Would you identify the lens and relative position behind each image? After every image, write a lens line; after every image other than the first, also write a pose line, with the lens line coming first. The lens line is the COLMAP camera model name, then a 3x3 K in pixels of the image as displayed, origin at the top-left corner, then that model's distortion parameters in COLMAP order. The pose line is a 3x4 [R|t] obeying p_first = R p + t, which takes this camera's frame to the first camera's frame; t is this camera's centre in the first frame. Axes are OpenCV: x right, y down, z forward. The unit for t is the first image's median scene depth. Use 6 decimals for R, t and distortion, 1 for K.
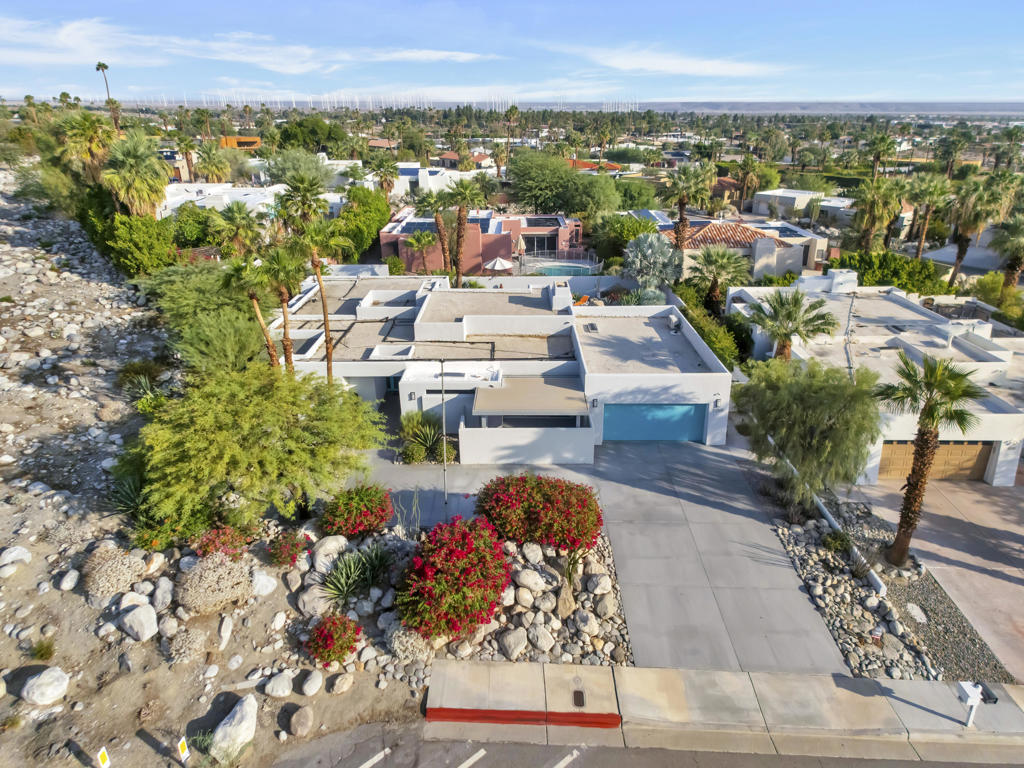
lens RADIAL K [[757.0, 0, 512.6], [0, 757.0, 303.2], [0, 0, 1]] dist [0.027188, -0.002974]
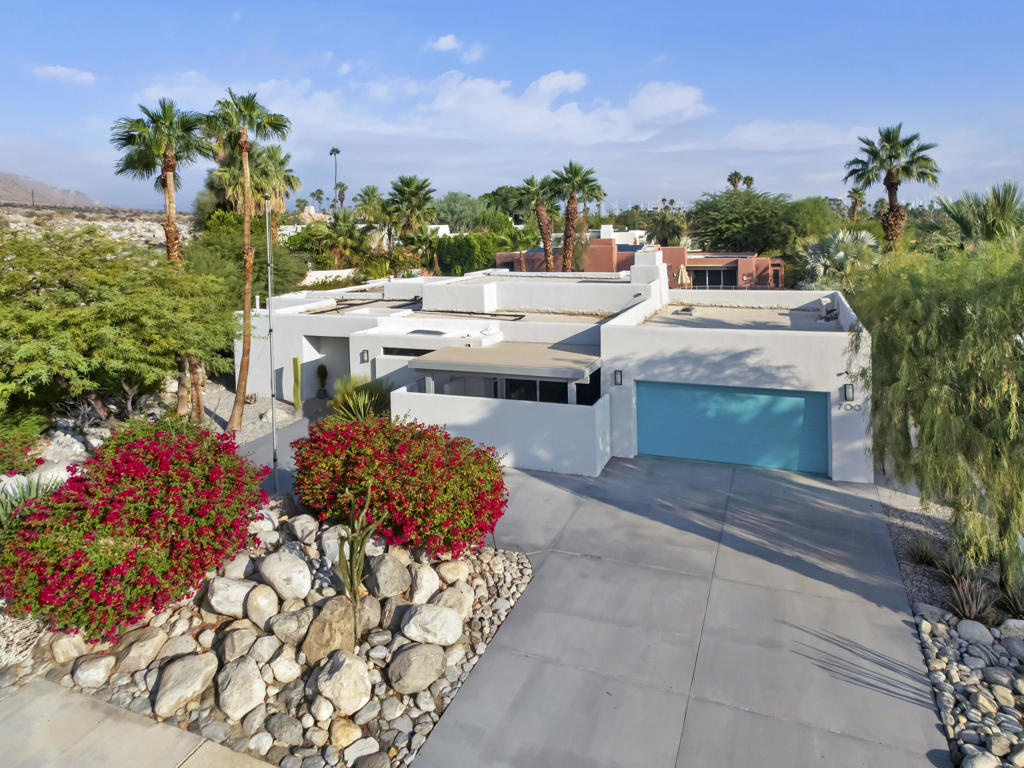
lens RADIAL K [[757.0, 0, 512.6], [0, 757.0, 303.2], [0, 0, 1]] dist [0.027188, -0.002974]
pose [[0.906917, 0.003943, -0.421290, 0.317621], [-0.106854, 0.969413, -0.220953, 0.240572], [0.407533, 0.245403, 0.879599, 0.483510]]
